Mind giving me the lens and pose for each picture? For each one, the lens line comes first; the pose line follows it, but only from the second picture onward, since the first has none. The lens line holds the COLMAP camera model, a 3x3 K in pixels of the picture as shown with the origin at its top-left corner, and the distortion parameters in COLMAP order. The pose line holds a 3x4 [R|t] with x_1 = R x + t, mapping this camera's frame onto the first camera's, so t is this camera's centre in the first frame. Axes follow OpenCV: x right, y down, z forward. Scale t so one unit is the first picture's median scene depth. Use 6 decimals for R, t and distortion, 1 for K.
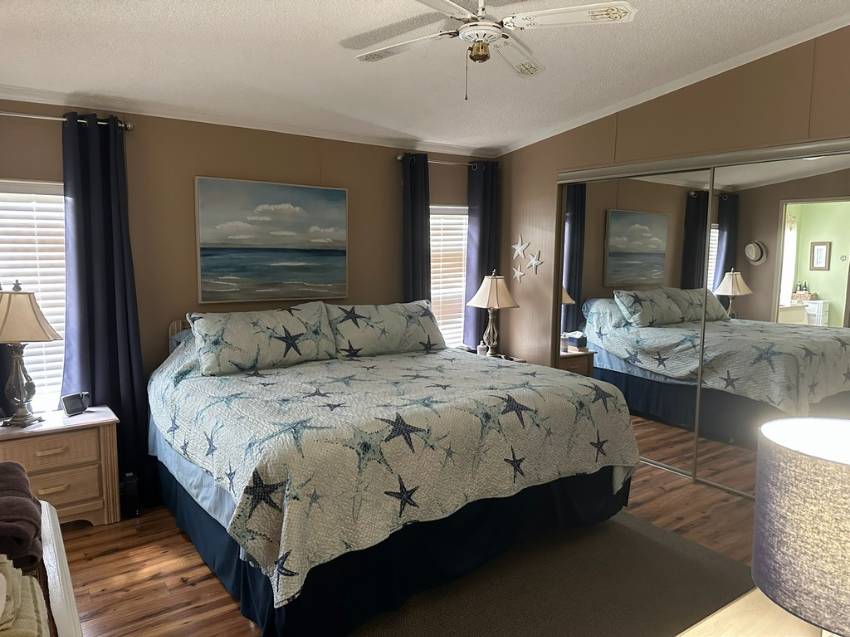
lens RADIAL K [[620.3, 0, 428.7], [0, 620.3, 316.9], [0, 0, 1]] dist [0.045691, -0.055409]
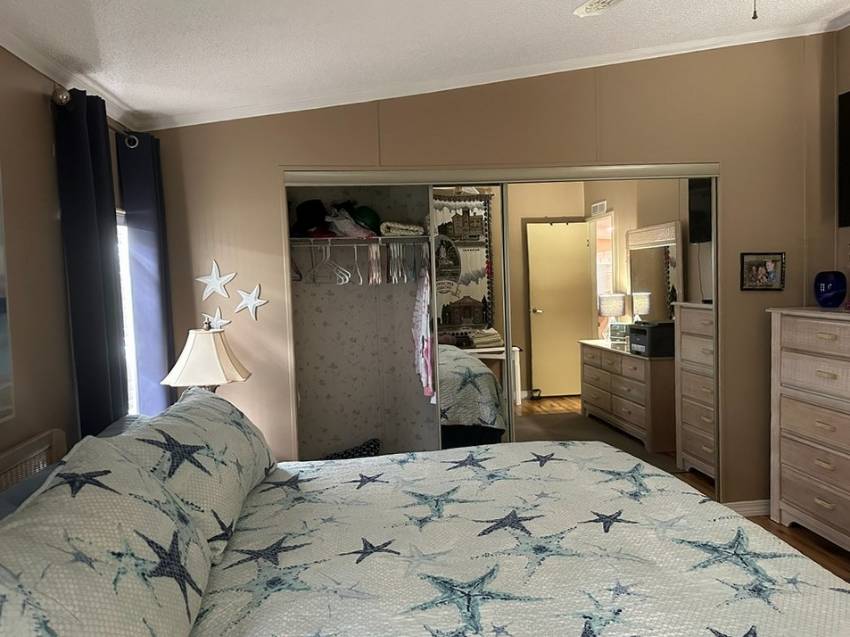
lens RADIAL K [[620.3, 0, 426.7], [0, 620.3, 320.7], [0, 0, 1]] dist [0.045691, -0.055409]
pose [[0.453499, -0.090137, 0.886687, -0.357383], [0.136822, 0.990121, 0.030674, -0.069173], [-0.880692, 0.107407, 0.461352, 0.583612]]
